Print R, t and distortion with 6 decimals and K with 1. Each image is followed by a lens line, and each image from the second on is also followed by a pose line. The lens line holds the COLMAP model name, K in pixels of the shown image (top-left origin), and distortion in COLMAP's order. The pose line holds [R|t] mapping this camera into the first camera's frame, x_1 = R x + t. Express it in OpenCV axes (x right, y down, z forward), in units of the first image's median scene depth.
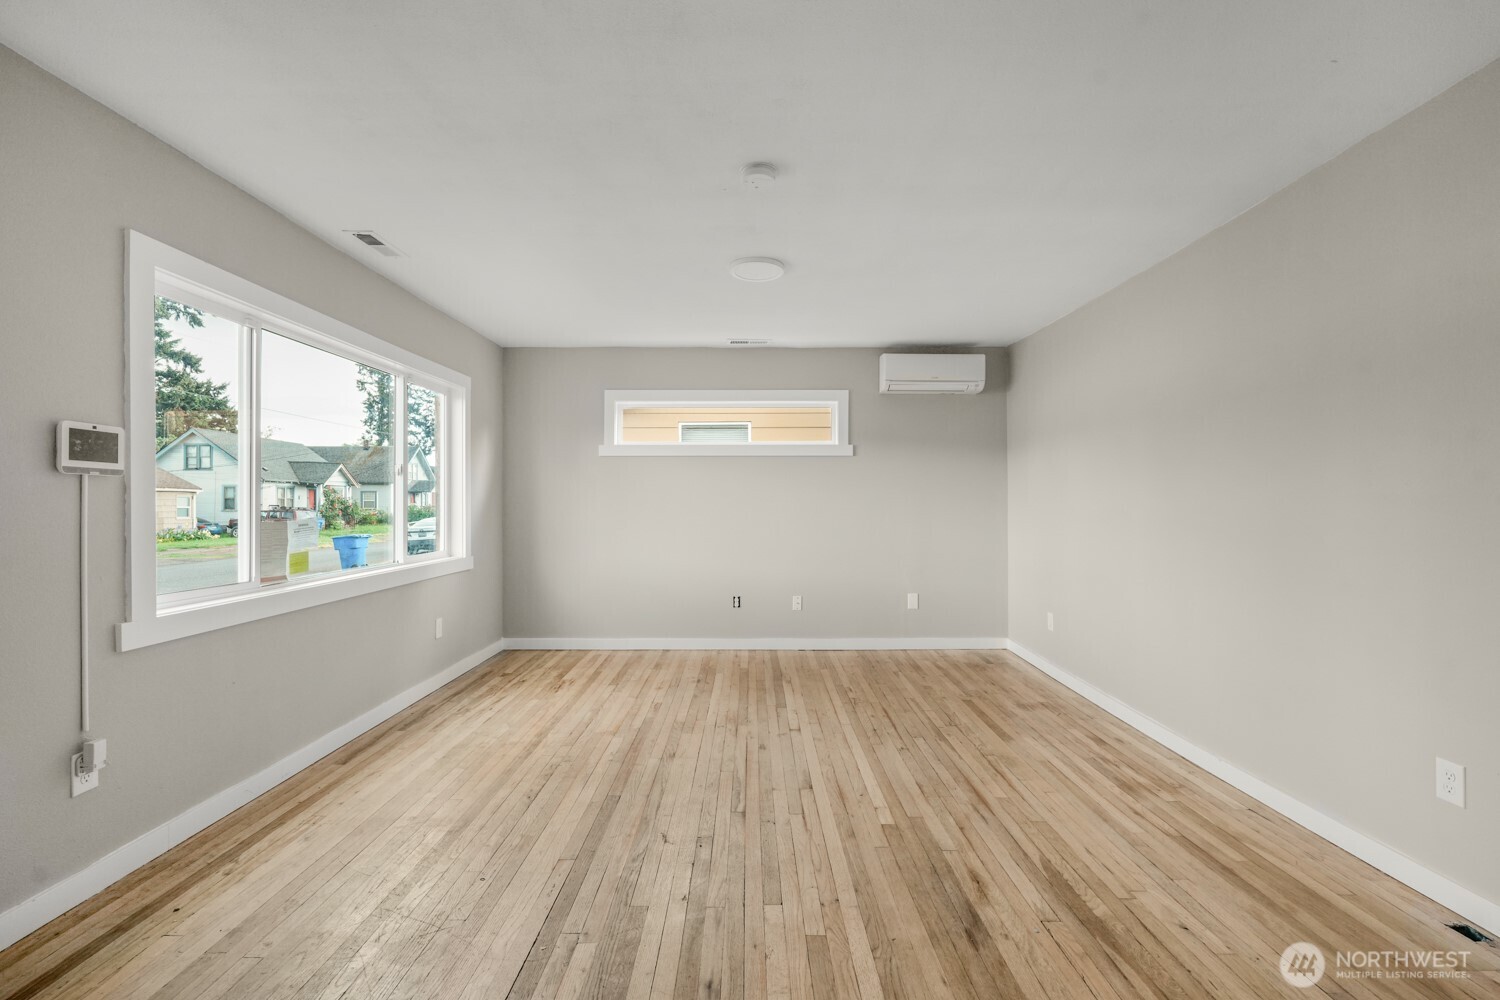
lens RADIAL K [[665.1, 0, 750.0], [0, 665.1, 500.0], [0, 0, 1]] dist [0.002100, 0.000520]
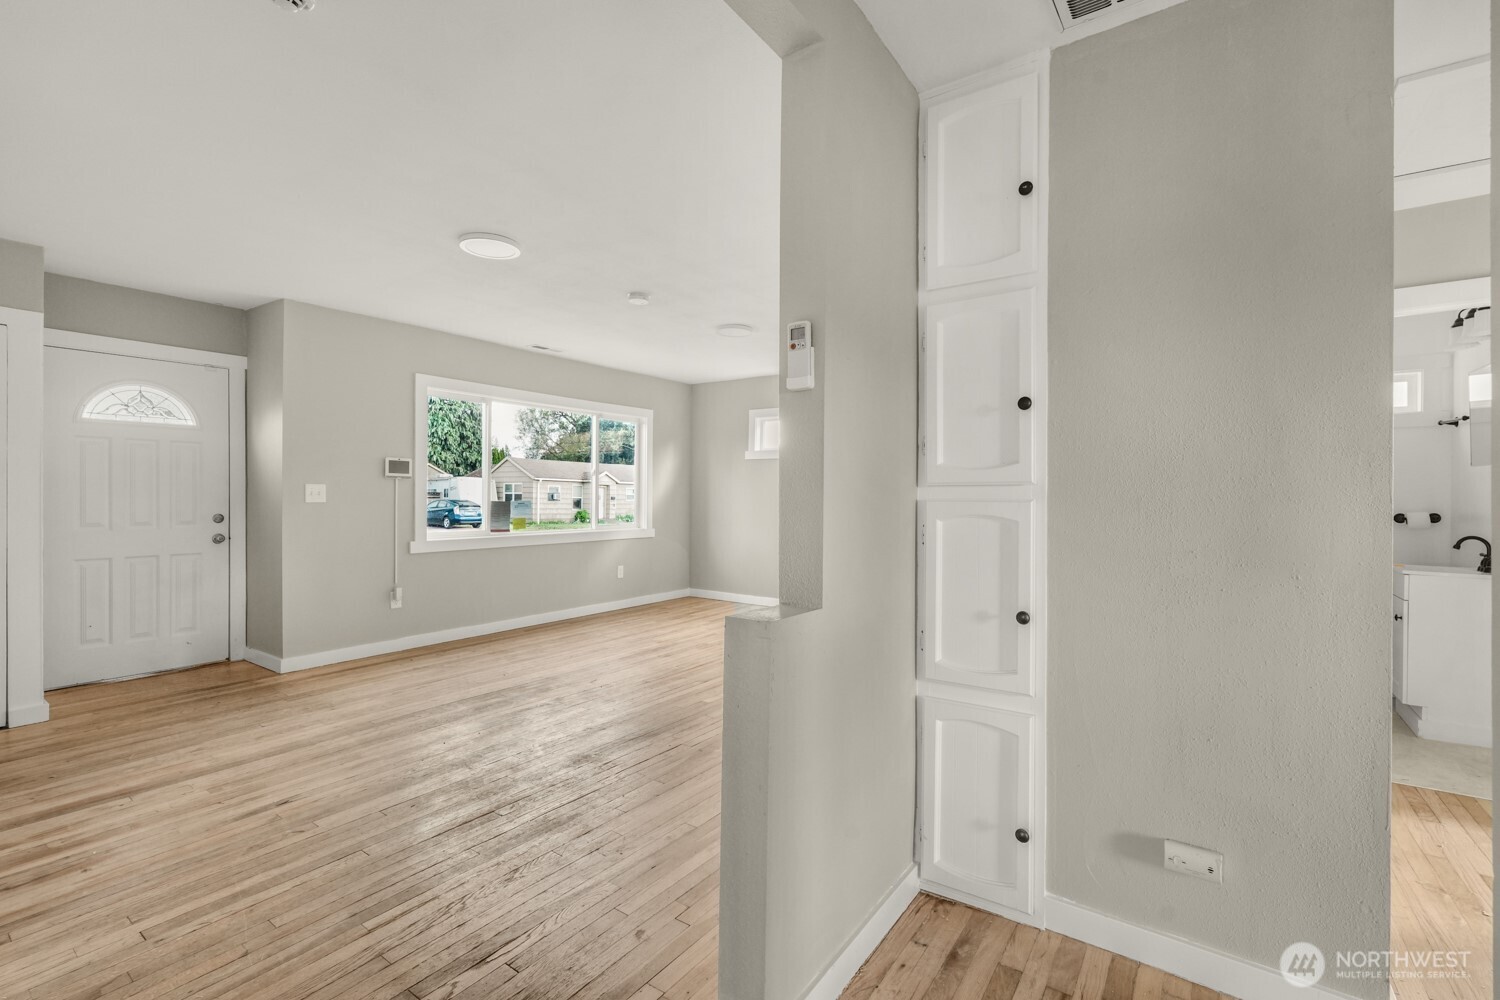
lens RADIAL K [[664.6, 0, 750.0], [0, 664.6, 500.0], [0, 0, 1]] dist [0.001254, -0.000021]
pose [[0.821038, 0.015330, -0.570668, 1.001605], [-0.009650, 0.999869, 0.012976, -0.003189], [0.570792, -0.005147, 0.821079, -0.179168]]
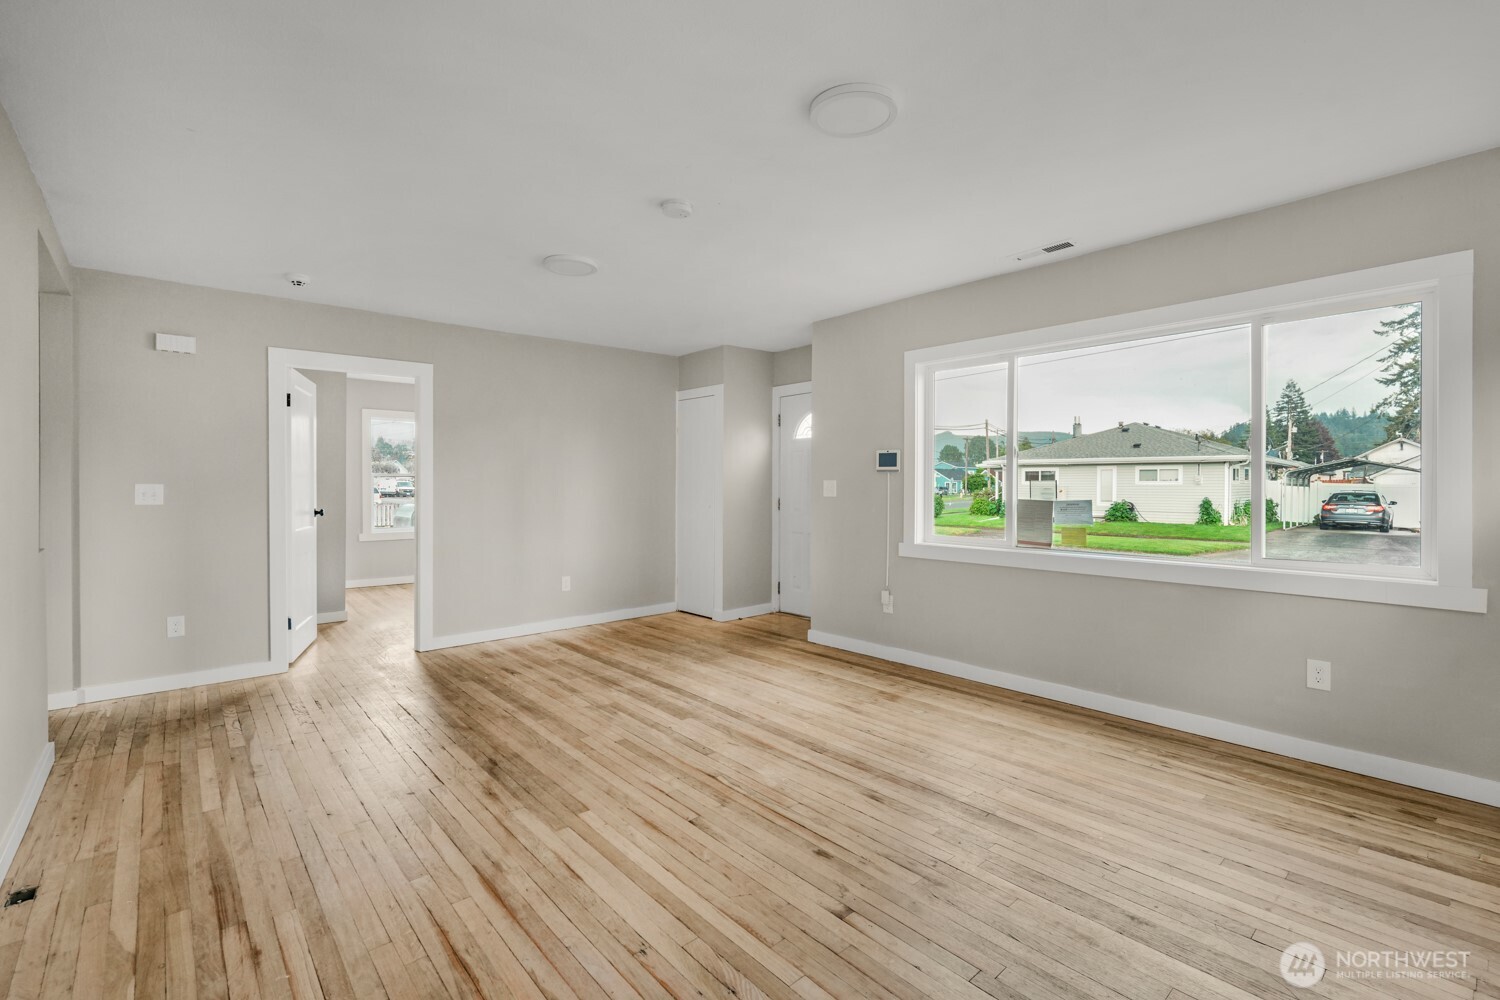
lens RADIAL K [[664.6, 0, 750.0], [0, 664.6, 500.0], [0, 0, 1]] dist [0.001254, -0.000021]
pose [[-0.751167, 0.019895, -0.659813, 0.572093], [0.006410, 0.999718, 0.022847, -0.000407], [0.660081, 0.012932, -0.751083, 1.633193]]
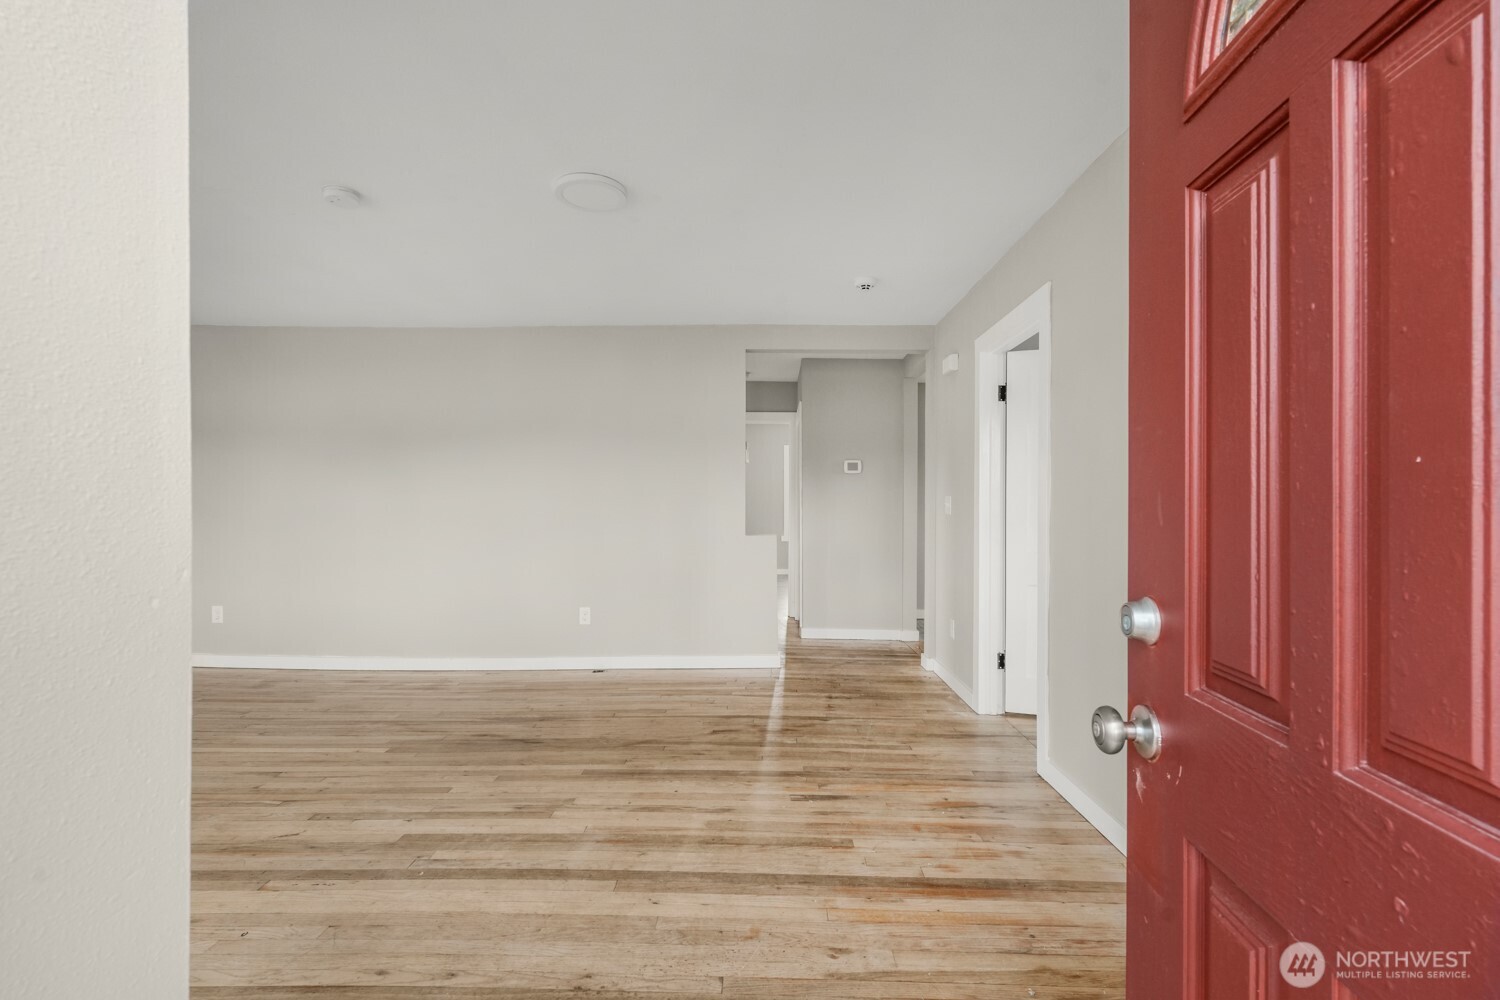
lens RADIAL K [[665.1, 0, 750.0], [0, 665.1, 500.0], [0, 0, 1]] dist [0.002100, 0.000520]
pose [[0.011890, 0.010394, 0.999875, -0.903210], [-0.002848, 0.999942, -0.010361, 0.019689], [-0.999925, -0.002725, 0.011918, 0.255457]]
